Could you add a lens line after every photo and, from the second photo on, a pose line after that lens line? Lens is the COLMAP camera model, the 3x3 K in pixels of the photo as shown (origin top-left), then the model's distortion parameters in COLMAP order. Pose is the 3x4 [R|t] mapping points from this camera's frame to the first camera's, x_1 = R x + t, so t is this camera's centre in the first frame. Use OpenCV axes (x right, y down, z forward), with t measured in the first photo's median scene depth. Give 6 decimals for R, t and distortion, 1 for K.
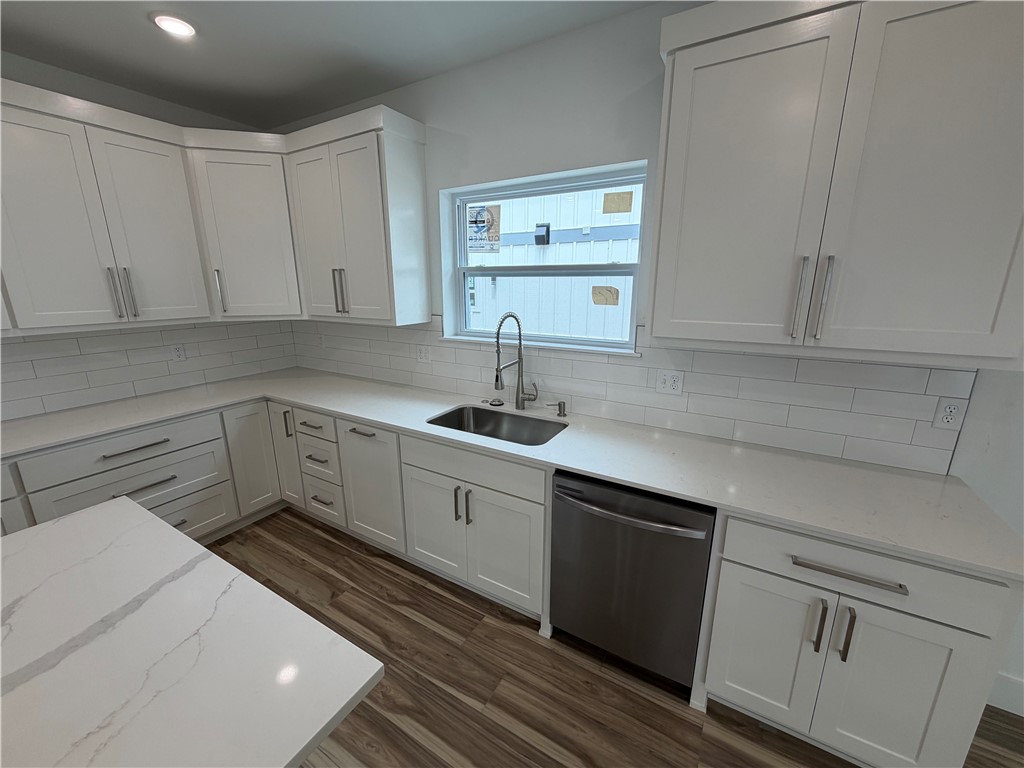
lens RADIAL K [[407.7, 0, 508.6], [0, 407.7, 383.5], [0, 0, 1]] dist [-0.000204, 0.000328]
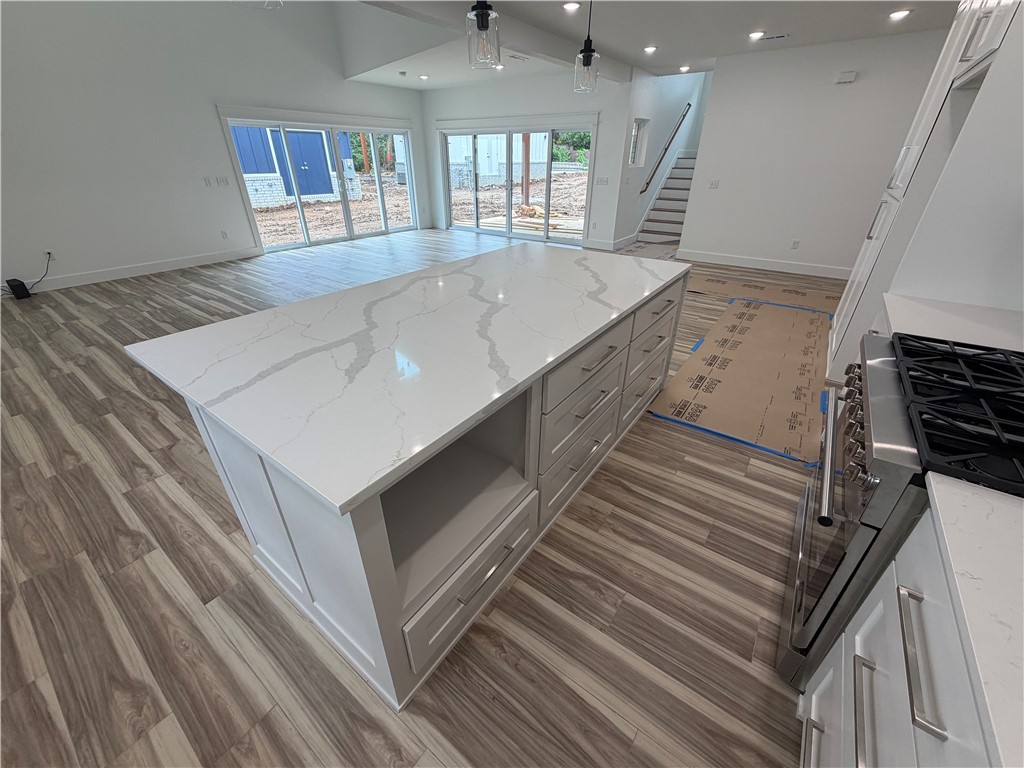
lens RADIAL K [[407.7, 0, 508.6], [0, 407.7, 383.5], [0, 0, 1]] dist [-0.000204, 0.000328]
pose [[-0.995540, -0.042743, 0.084103, -0.785523], [0.026400, 0.729643, 0.683319, -0.139857], [-0.090572, 0.682491, -0.725260, 0.820677]]
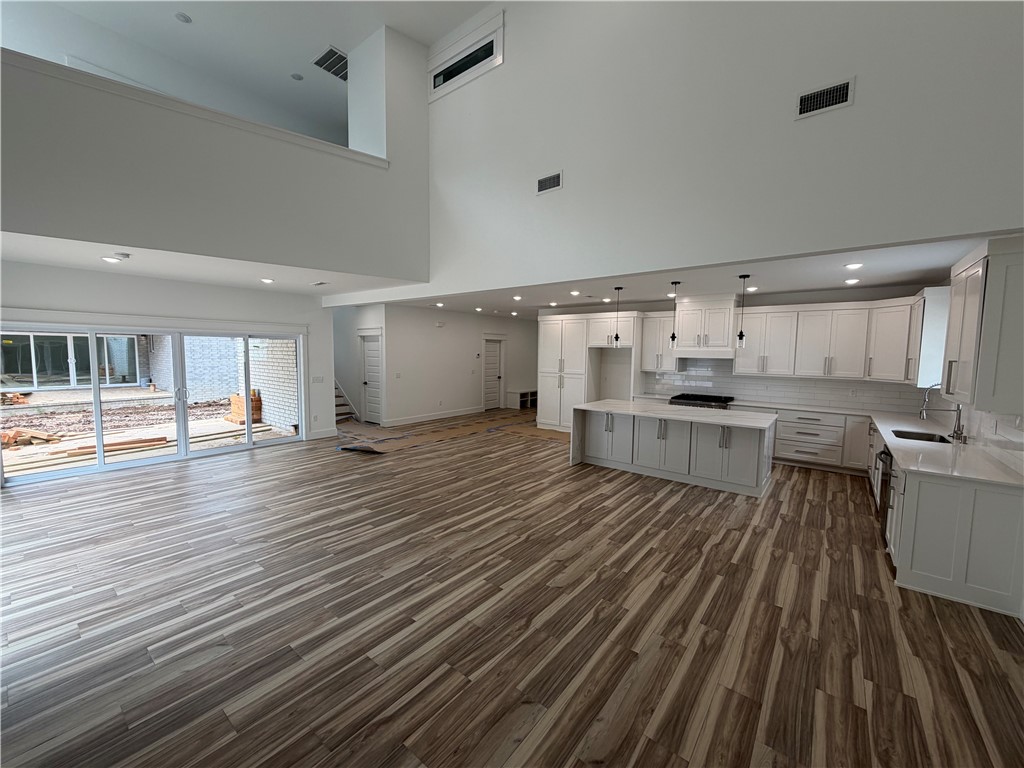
lens RADIAL K [[407.7, 0, 508.6], [0, 407.7, 383.5], [0, 0, 1]] dist [-0.000204, 0.000328]
pose [[-0.138400, 0.082746, -0.986914, 2.151485], [-0.254724, 0.960006, 0.116211, 0.126777], [0.957059, 0.267474, -0.111787, -0.747857]]
